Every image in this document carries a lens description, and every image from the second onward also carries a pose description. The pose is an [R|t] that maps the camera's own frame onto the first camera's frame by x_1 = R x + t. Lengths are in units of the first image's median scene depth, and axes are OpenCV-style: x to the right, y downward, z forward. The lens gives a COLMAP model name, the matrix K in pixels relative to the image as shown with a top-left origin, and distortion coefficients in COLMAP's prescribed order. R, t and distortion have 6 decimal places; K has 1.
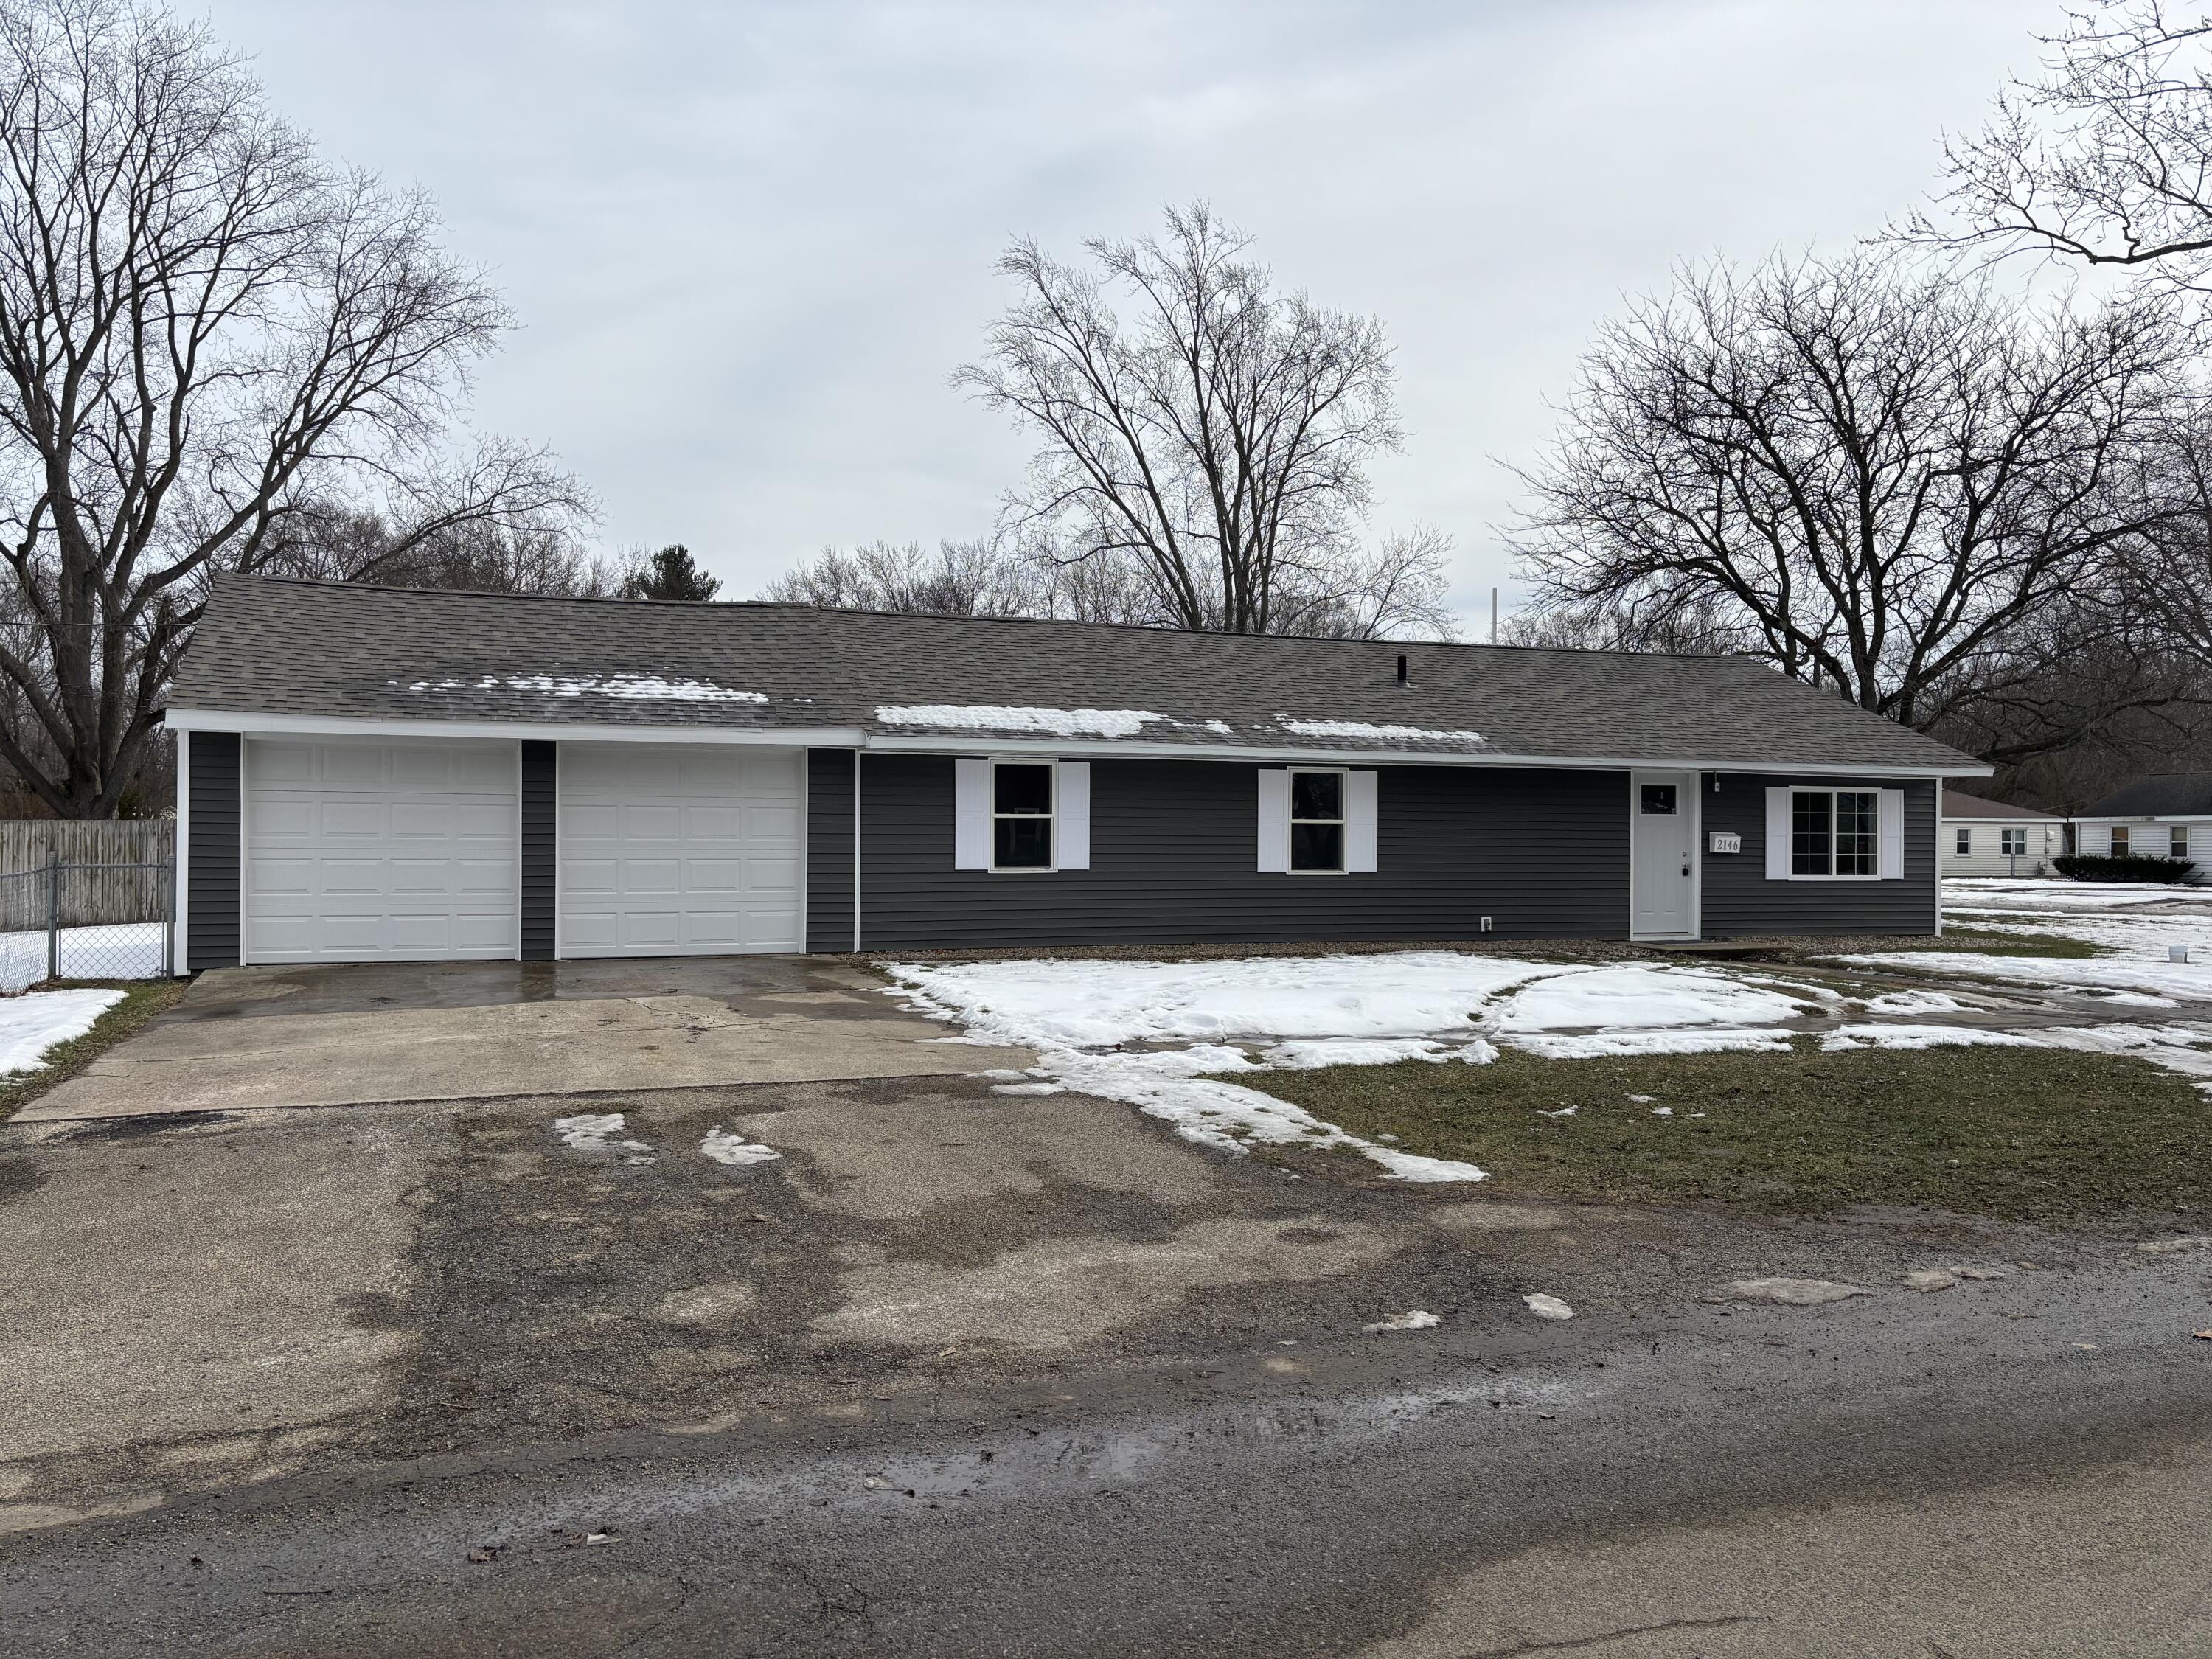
lens RADIAL K [[1663.3, 0, 1111.1], [0, 1663.3, 839.1], [0, 0, 1]] dist [-0.002952, -0.015057]
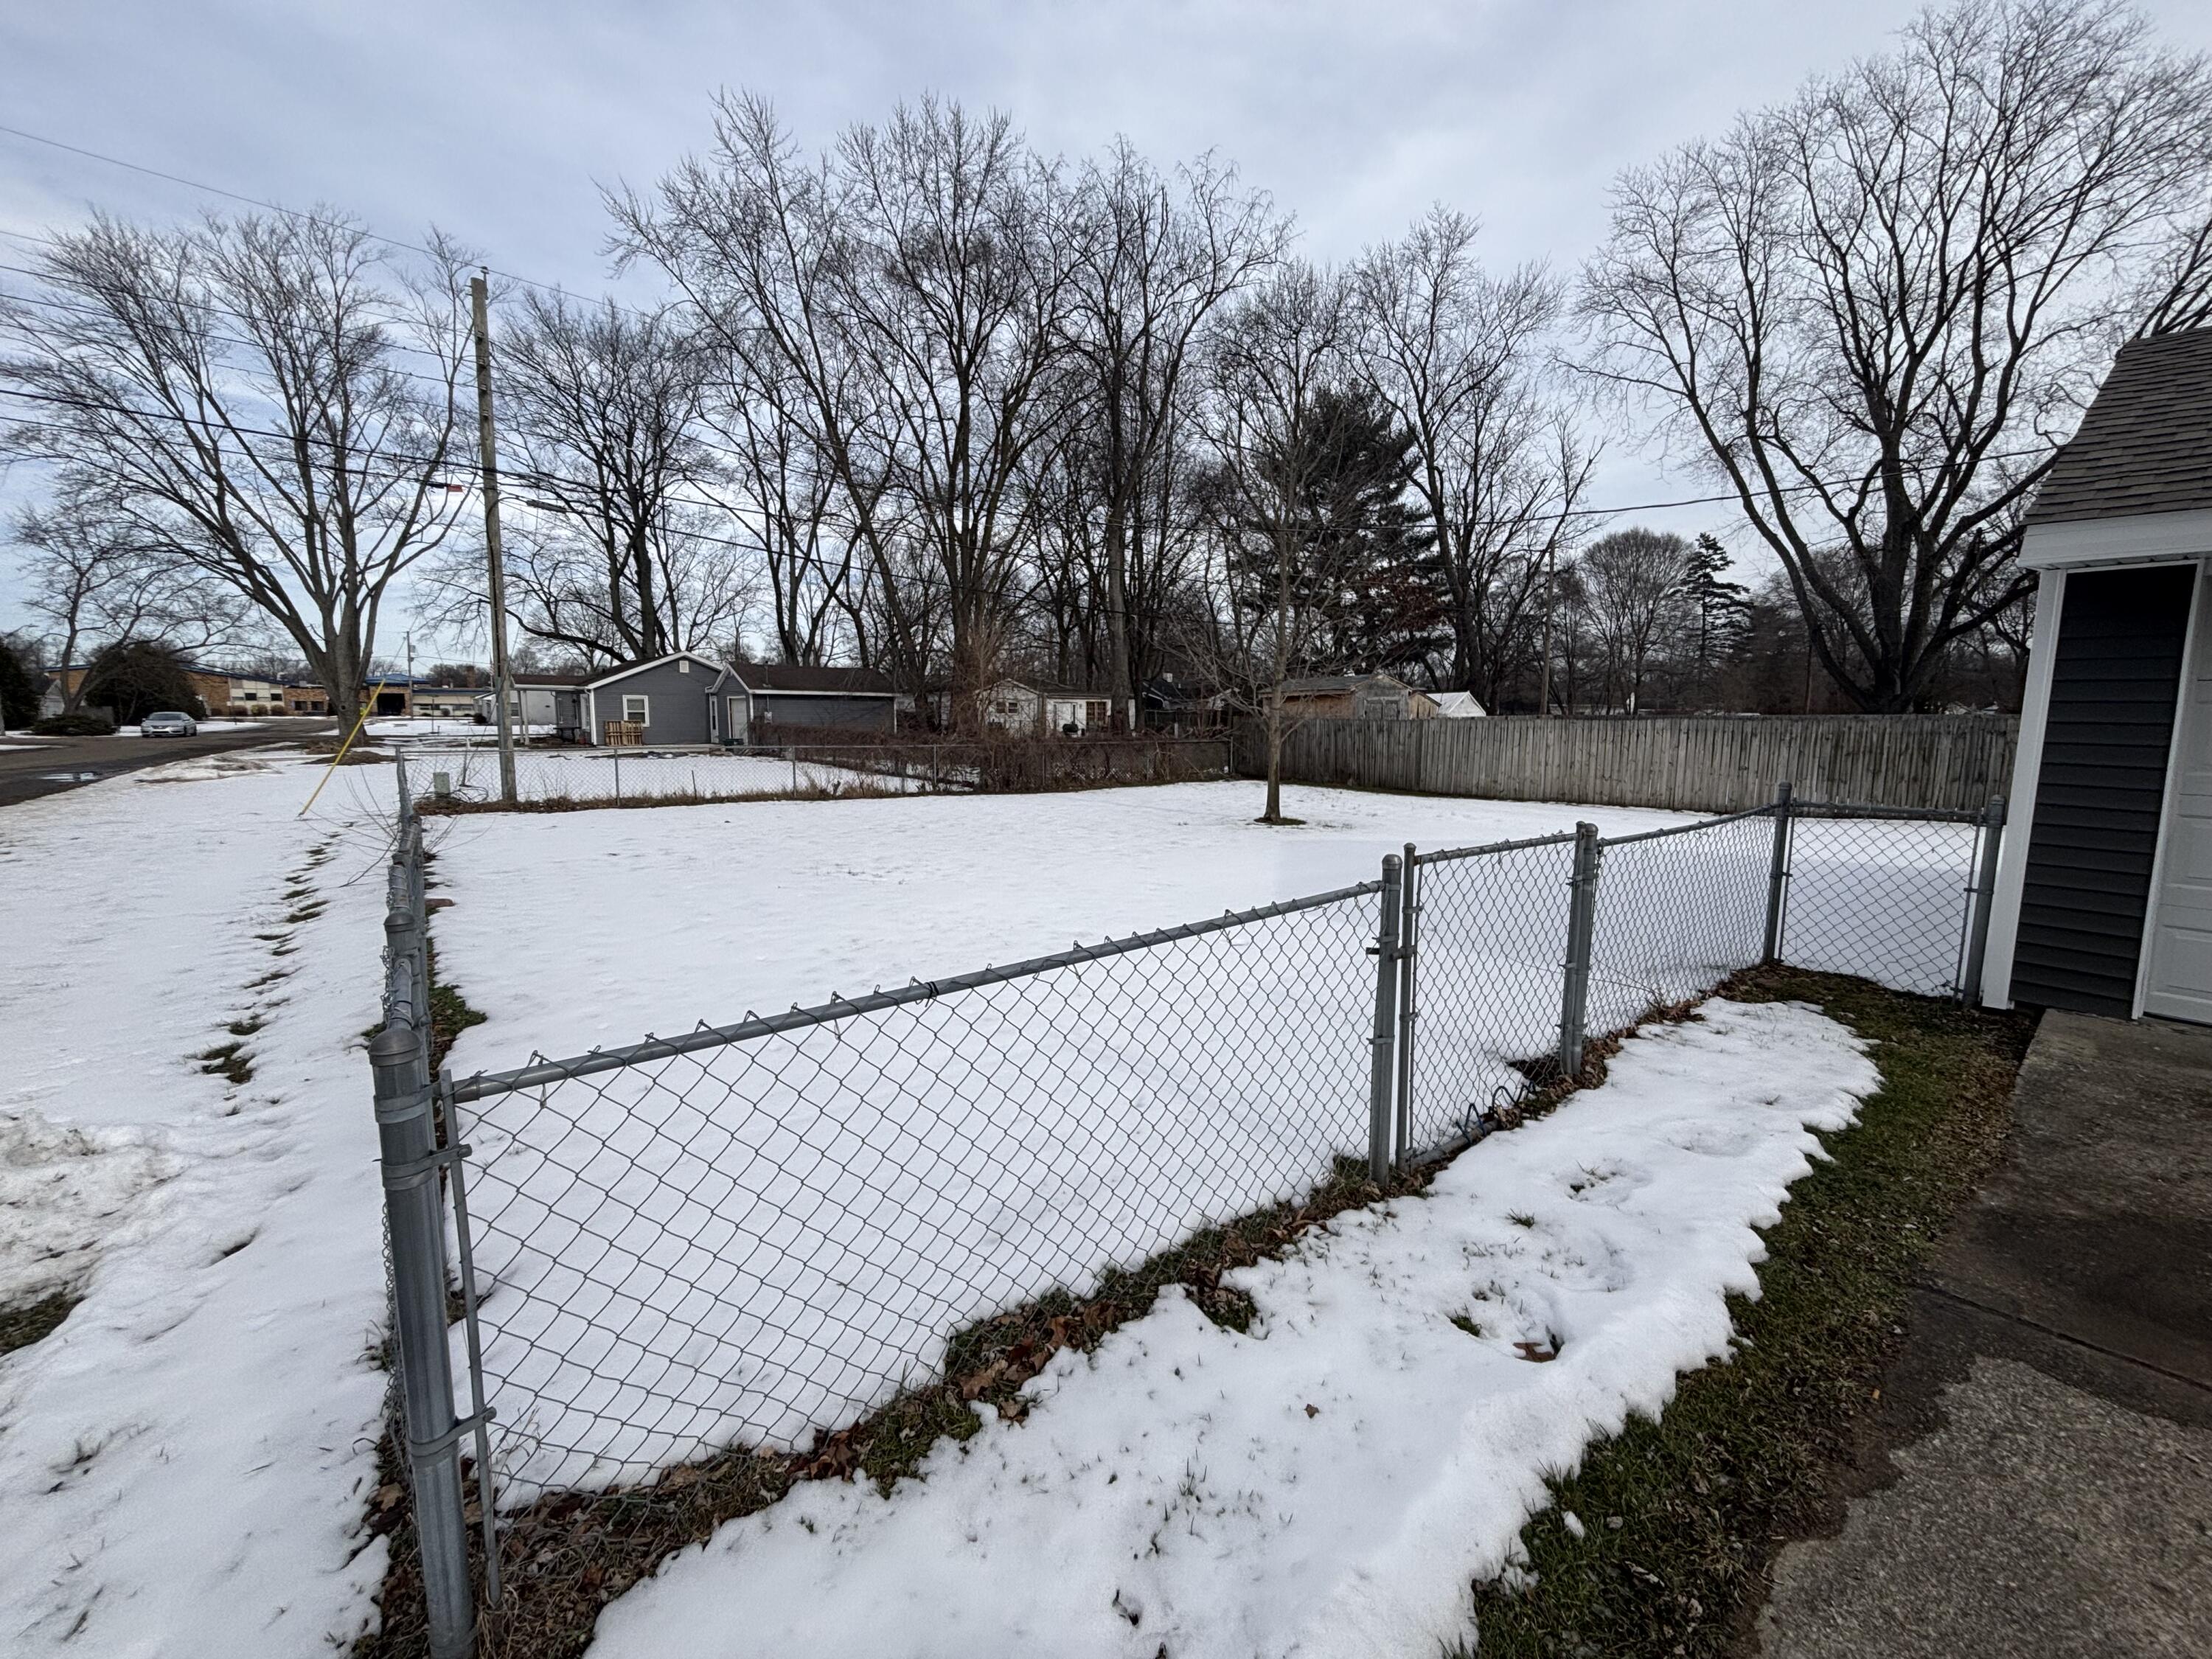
lens RADIAL K [[892.0, 0, 1109.4], [0, 892.0, 837.9], [0, 0, 1]] dist [-0.003661, -0.000936]
pose [[0.297628, 0.131551, -0.945575, -0.112752], [-0.008504, 0.990787, 0.135164, -0.005112], [0.954644, -0.032187, 0.296005, 0.188600]]
